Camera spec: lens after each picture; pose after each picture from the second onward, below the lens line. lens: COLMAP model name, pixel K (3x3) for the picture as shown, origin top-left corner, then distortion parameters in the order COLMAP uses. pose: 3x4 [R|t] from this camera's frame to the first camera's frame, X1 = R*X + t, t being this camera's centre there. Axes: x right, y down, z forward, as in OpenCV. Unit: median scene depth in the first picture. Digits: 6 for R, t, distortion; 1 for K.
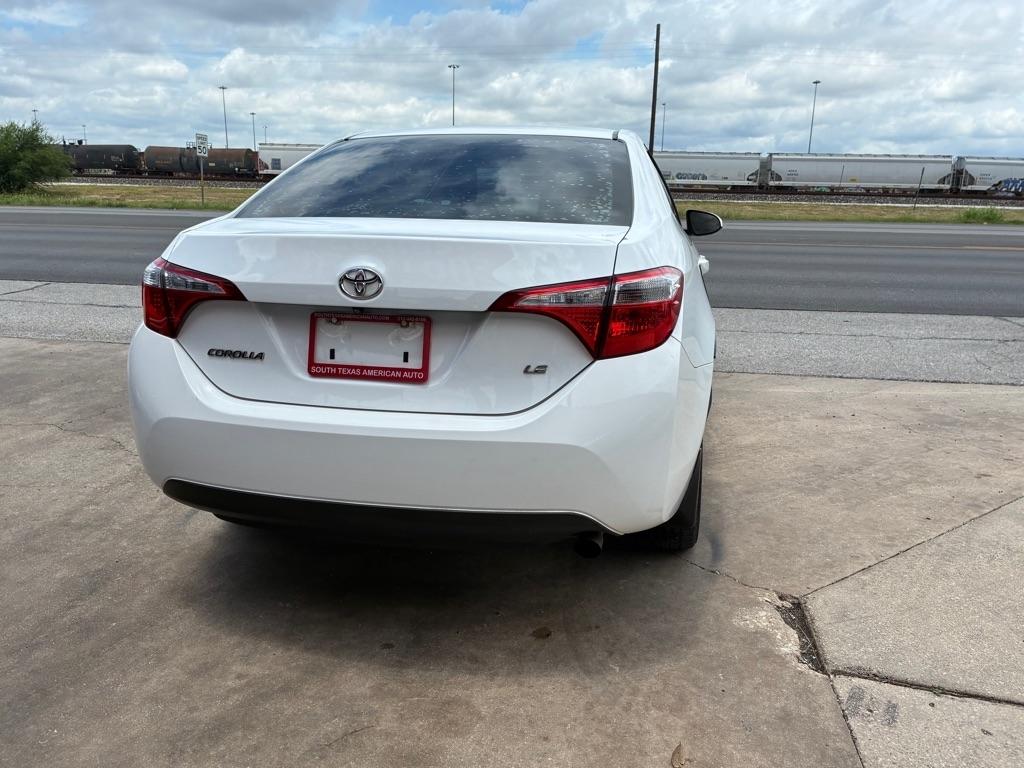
lens RADIAL K [[776.5, 0, 518.0], [0, 776.5, 384.7], [0, 0, 1]] dist [0.055853, -0.074979]
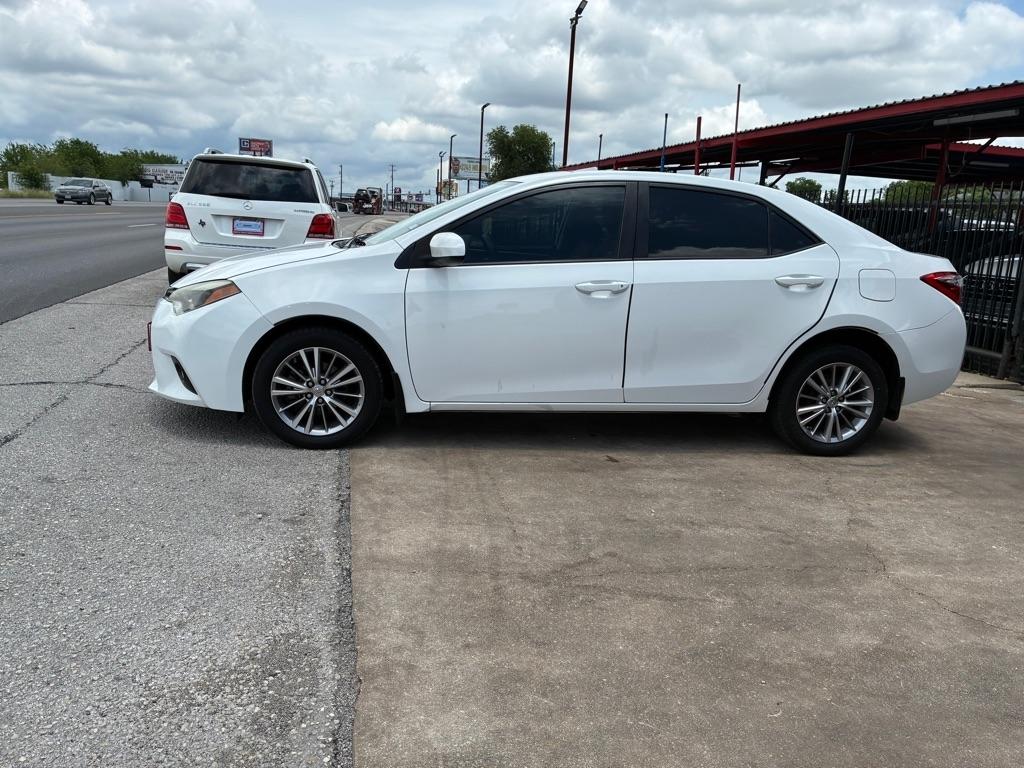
lens RADIAL K [[776.5, 0, 495.1], [0, 776.5, 391.4], [0, 0, 1]] dist [0.055853, -0.074979]
pose [[-0.322930, -0.247951, 0.913366, -1.288891], [0.180219, 0.931303, 0.316538, -0.470146], [-0.929106, 0.266825, -0.256060, 1.741085]]
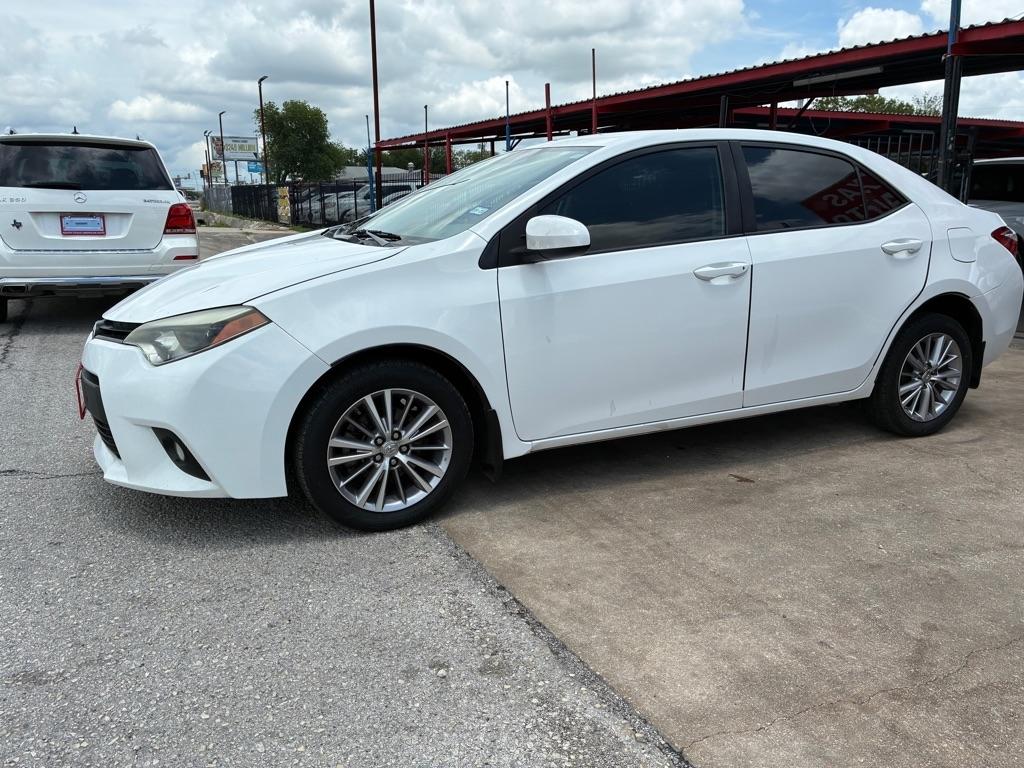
lens RADIAL K [[776.5, 0, 512.0], [0, 776.5, 376.6], [0, 0, 1]] dist [0.055853, -0.074979]
pose [[-0.594123, -0.202585, 0.778445, -0.846089], [0.188423, 0.905788, 0.379533, -0.508359], [-0.781994, 0.372166, -0.499978, 1.970239]]
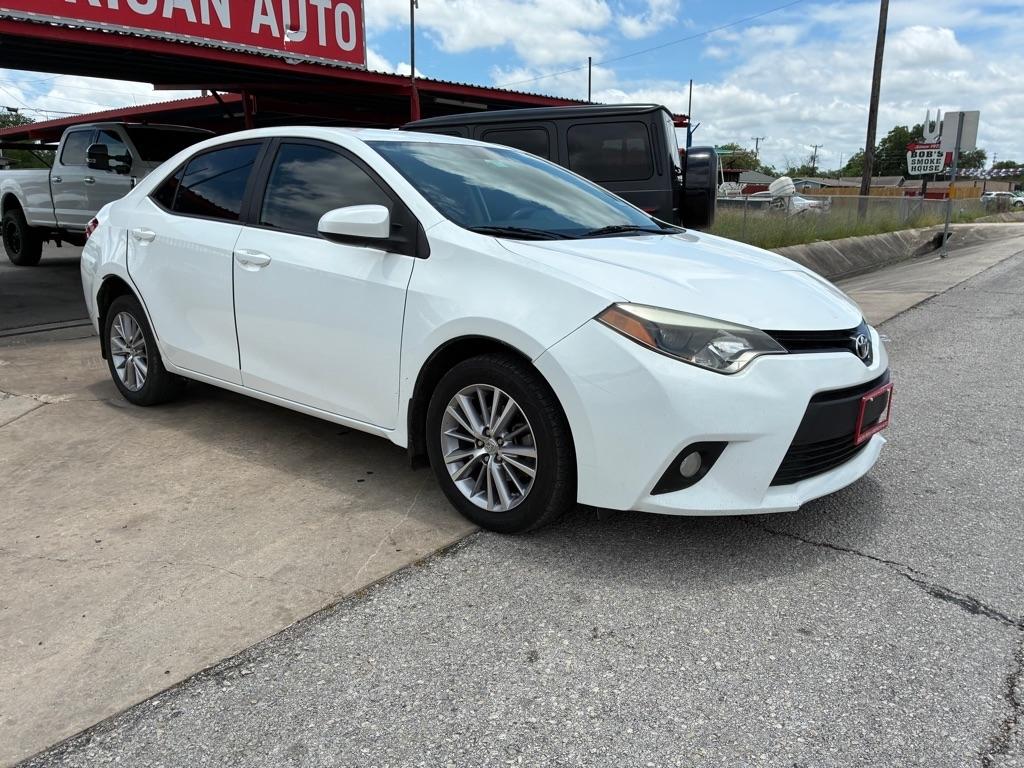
lens RADIAL K [[776.5, 0, 522.6], [0, 776.5, 389.5], [0, 0, 1]] dist [0.055853, -0.074979]
pose [[-0.489006, 0.190283, -0.851273, 0.985802], [-0.221861, 0.916690, 0.332352, -0.441551], [0.843594, 0.351386, -0.406050, 1.917433]]
